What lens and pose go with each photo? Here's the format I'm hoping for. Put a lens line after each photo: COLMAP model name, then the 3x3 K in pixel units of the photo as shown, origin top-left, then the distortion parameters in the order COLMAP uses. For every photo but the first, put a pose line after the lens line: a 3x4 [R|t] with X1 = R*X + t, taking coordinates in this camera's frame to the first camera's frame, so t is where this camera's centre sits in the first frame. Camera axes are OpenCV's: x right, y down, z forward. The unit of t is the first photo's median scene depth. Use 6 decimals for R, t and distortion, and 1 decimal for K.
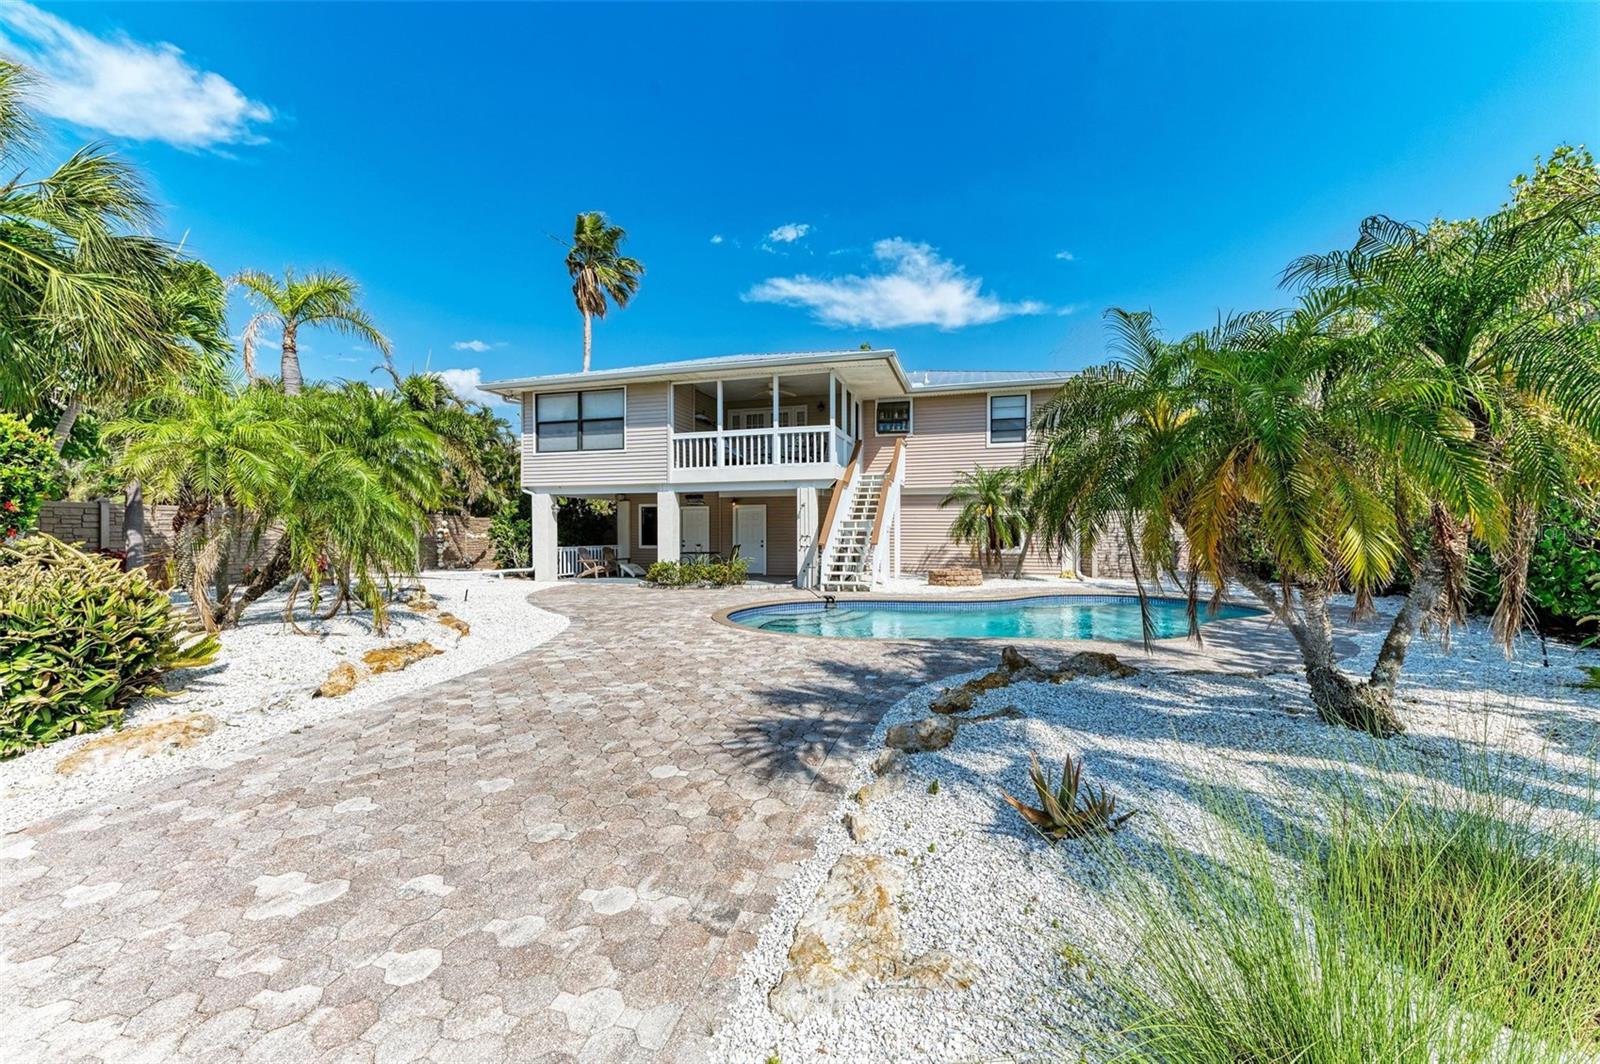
lens RADIAL K [[628.4, 0, 800.0], [0, 628.4, 532.0], [0, 0, 1]] dist [0.015647, -0.007682]
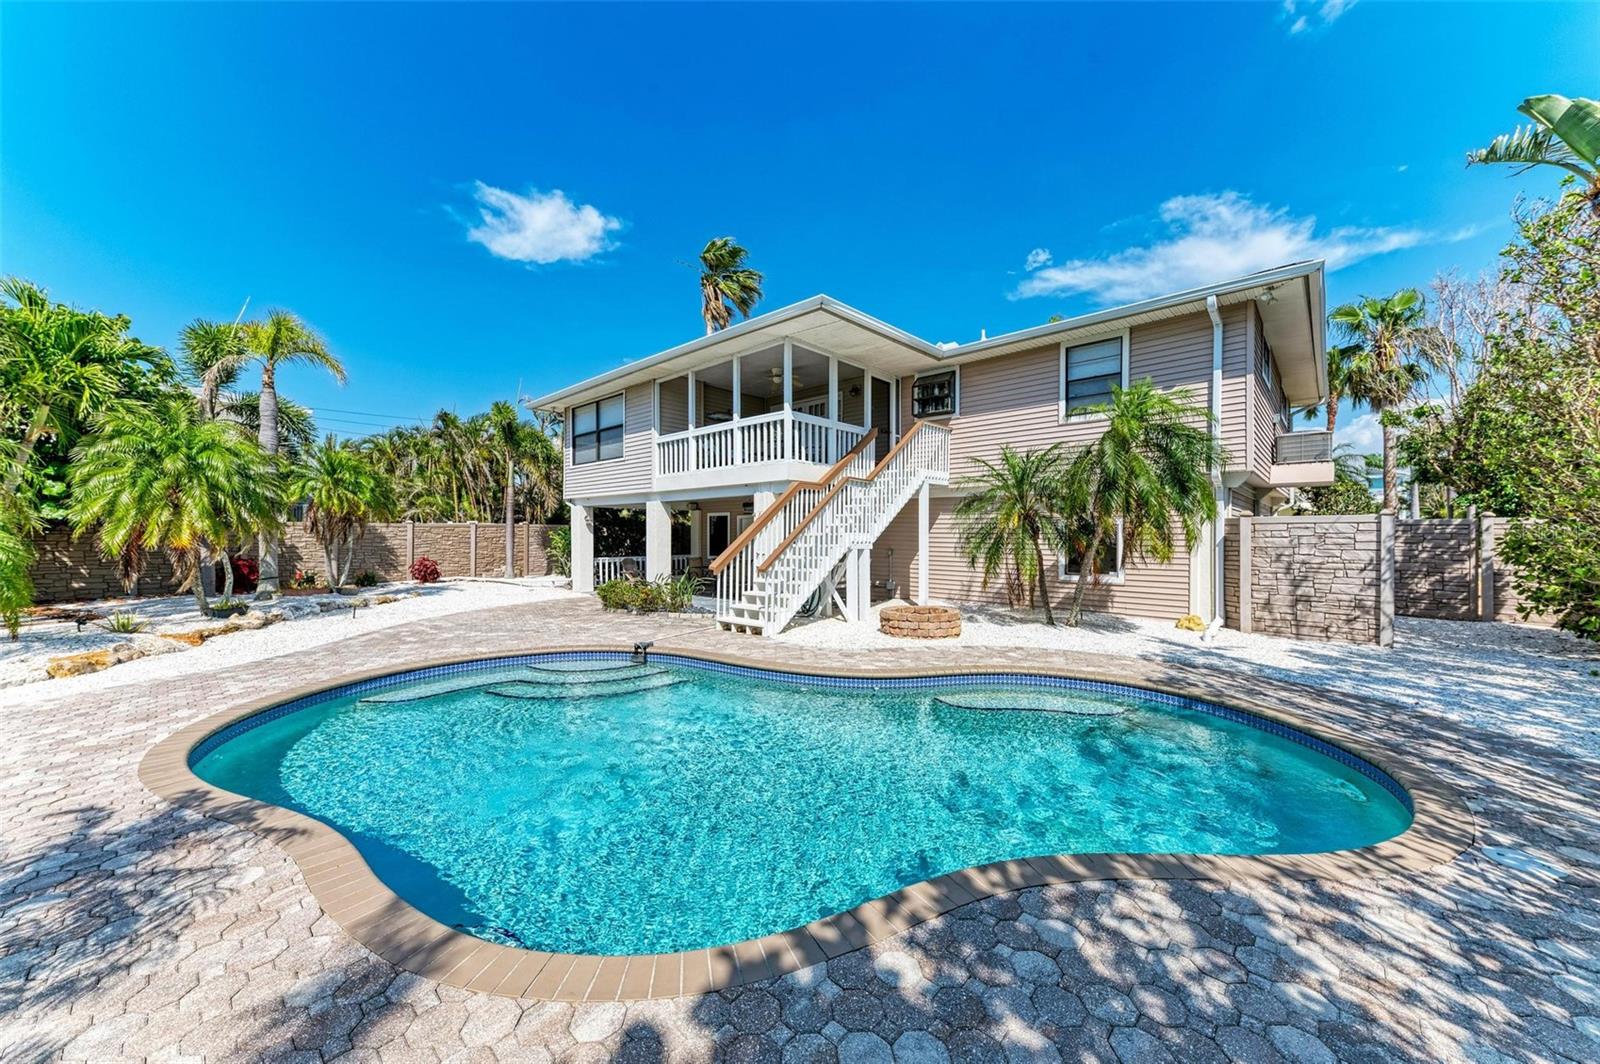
lens RADIAL K [[594.9, 0, 800.1], [0, 594.9, 540.9], [0, 0, 1]] dist [-0.009053, -0.000189]
pose [[0.884858, 0.006853, -0.465811, 0.086487], [-0.004895, 0.999973, 0.005412, -0.002558], [0.465836, -0.002509, 0.884868, 0.075877]]
